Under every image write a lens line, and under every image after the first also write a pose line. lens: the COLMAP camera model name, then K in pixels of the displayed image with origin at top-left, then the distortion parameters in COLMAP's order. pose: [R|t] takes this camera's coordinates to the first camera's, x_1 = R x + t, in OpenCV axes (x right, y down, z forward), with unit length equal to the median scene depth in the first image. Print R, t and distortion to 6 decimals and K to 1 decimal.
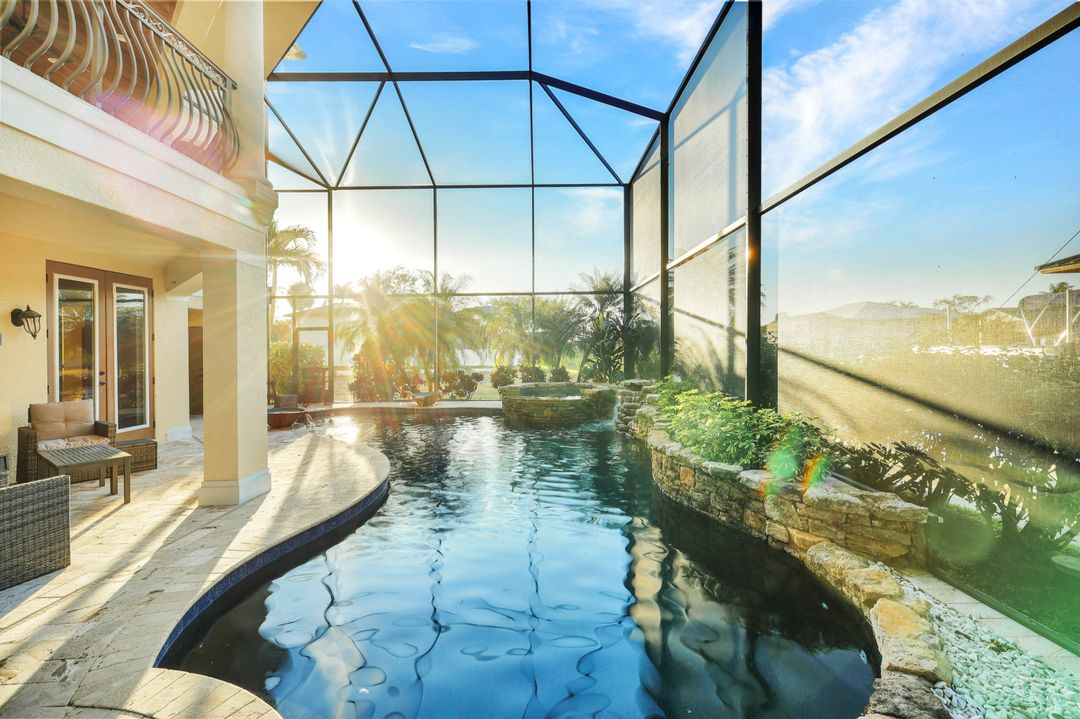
lens RADIAL K [[471.6, 0, 541.9], [0, 471.6, 349.8], [0, 0, 1]] dist [-0.000966, 0.000172]
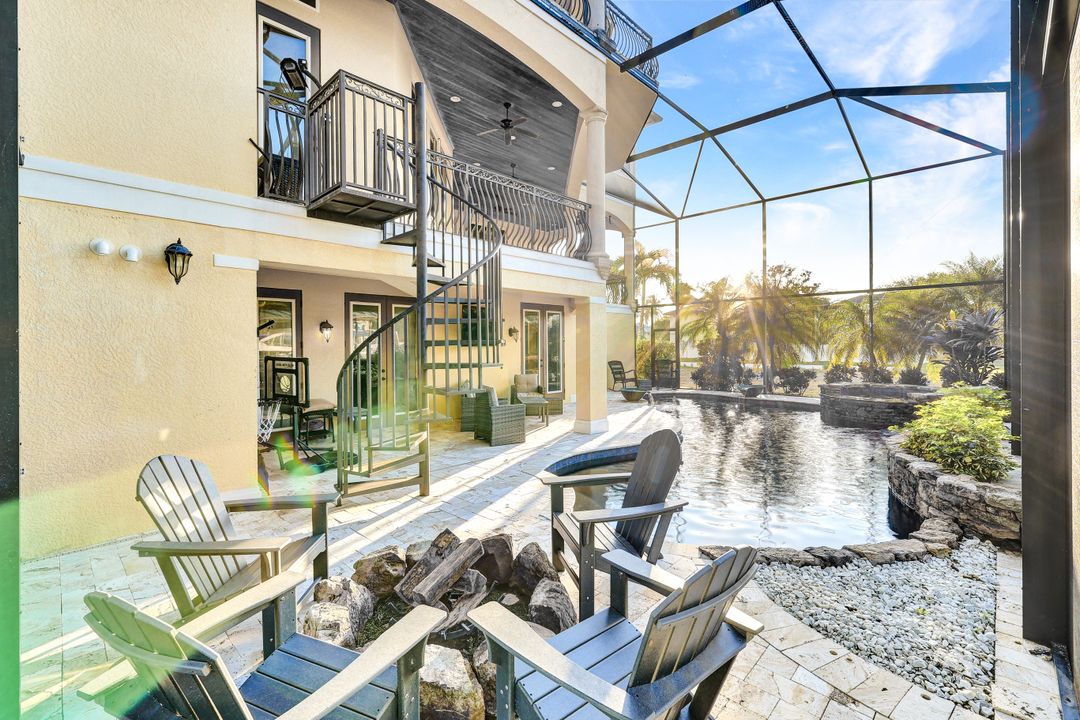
lens RADIAL K [[471.6, 0, 541.9], [0, 471.6, 350.3], [0, 0, 1]] dist [-0.000966, 0.000172]
pose [[0.715670, 0.018795, -0.698185, 0.255934], [-0.006023, 0.999767, 0.020740, -0.019413], [0.698412, -0.010638, 0.715617, -0.229541]]
